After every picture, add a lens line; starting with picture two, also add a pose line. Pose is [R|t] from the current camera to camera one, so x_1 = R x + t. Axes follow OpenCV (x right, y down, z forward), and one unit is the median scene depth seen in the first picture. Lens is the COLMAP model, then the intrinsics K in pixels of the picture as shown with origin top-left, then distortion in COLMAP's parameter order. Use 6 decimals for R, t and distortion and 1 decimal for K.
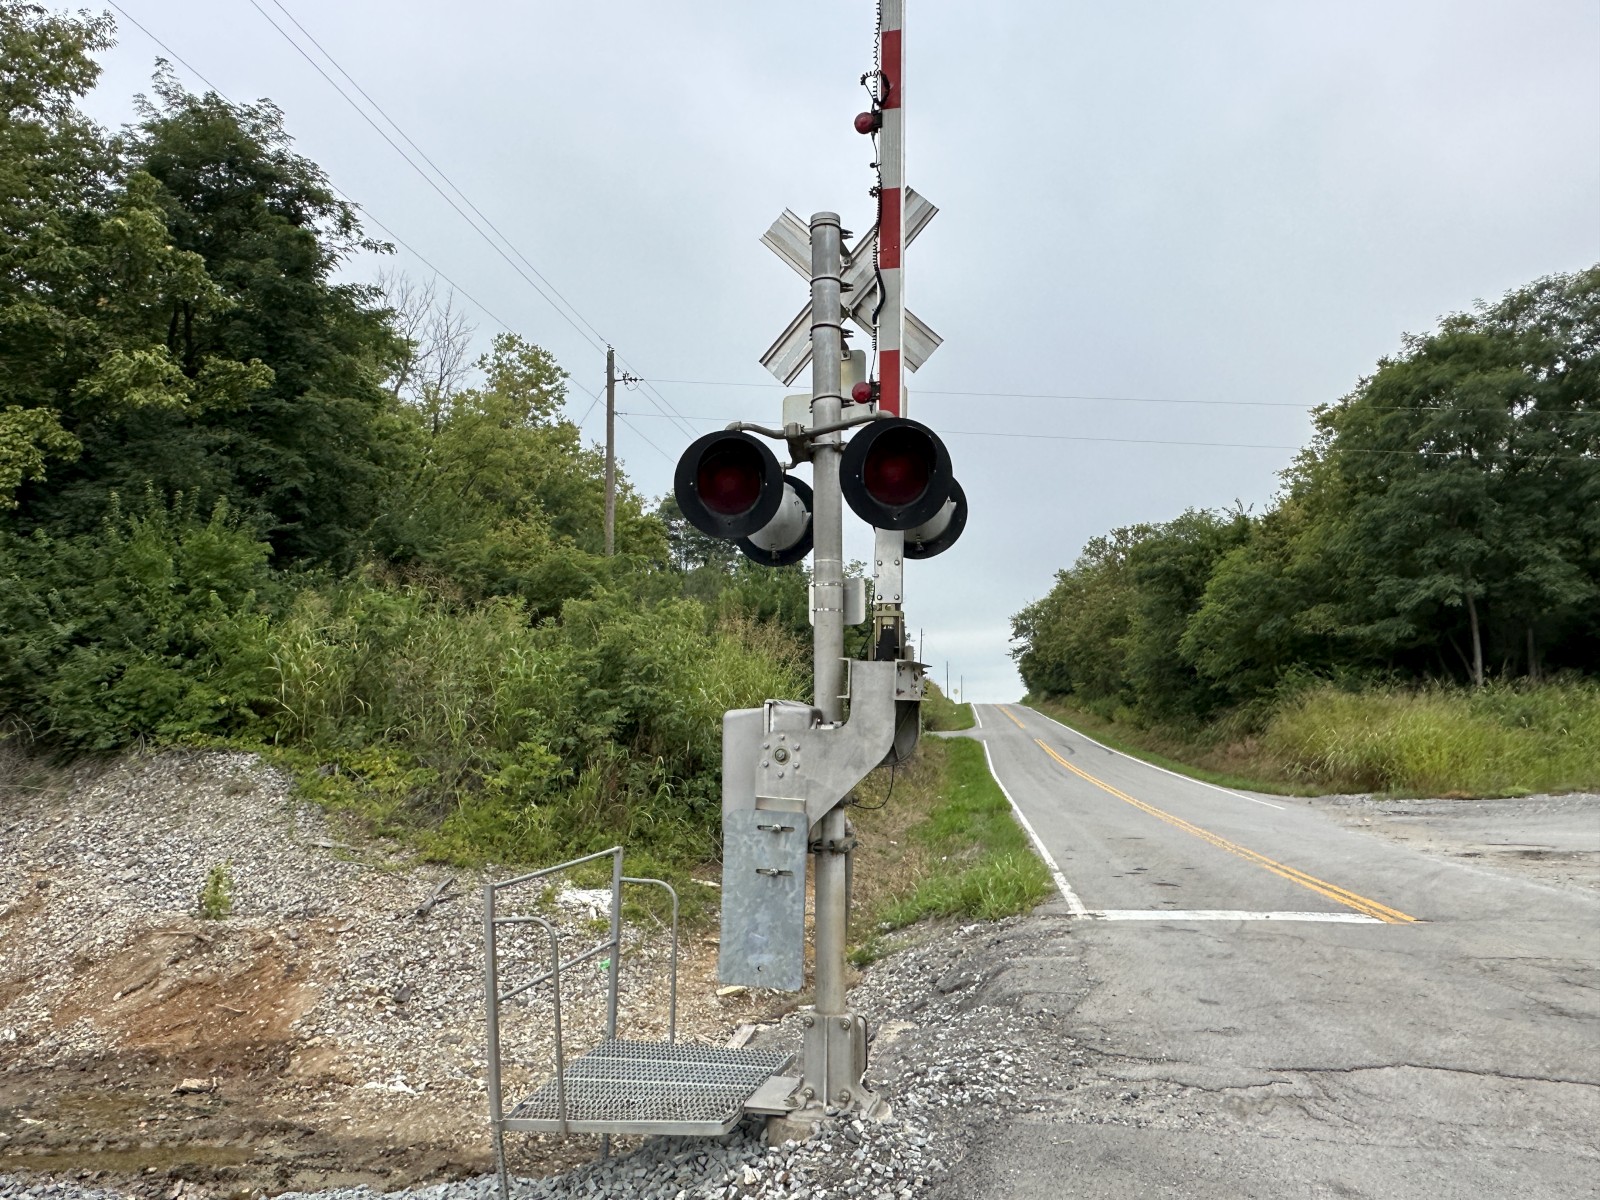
lens RADIAL K [[1130.2, 0, 792.6], [0, 1130.2, 603.3], [0, 0, 1]] dist [0.021786, -0.038189]
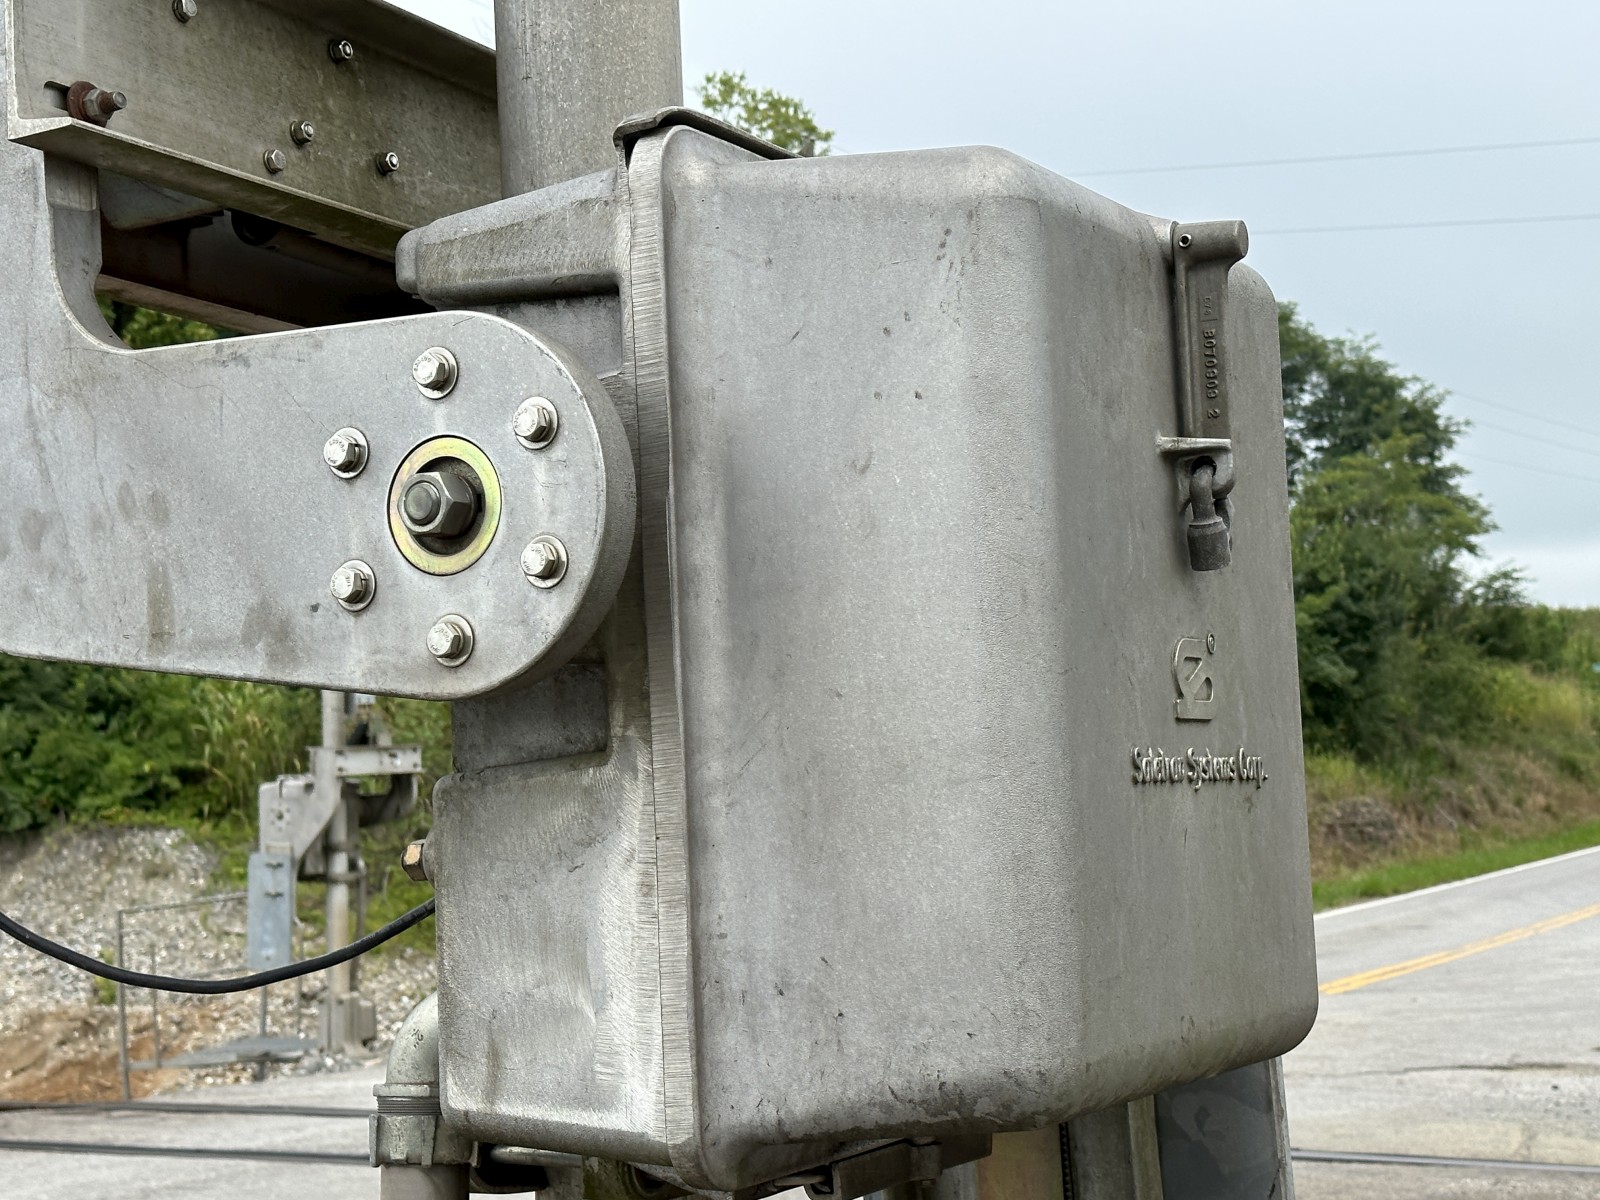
lens RADIAL K [[2547.4, 0, 801.7], [0, 2547.4, 627.9], [0, 0, 1]] dist [0.329210, -1.190090]
pose [[0.945360, -0.049807, -0.322201, 0.577359], [0.068038, 0.996642, 0.045563, -0.071376], [0.318850, -0.064995, 0.945574, -0.645655]]
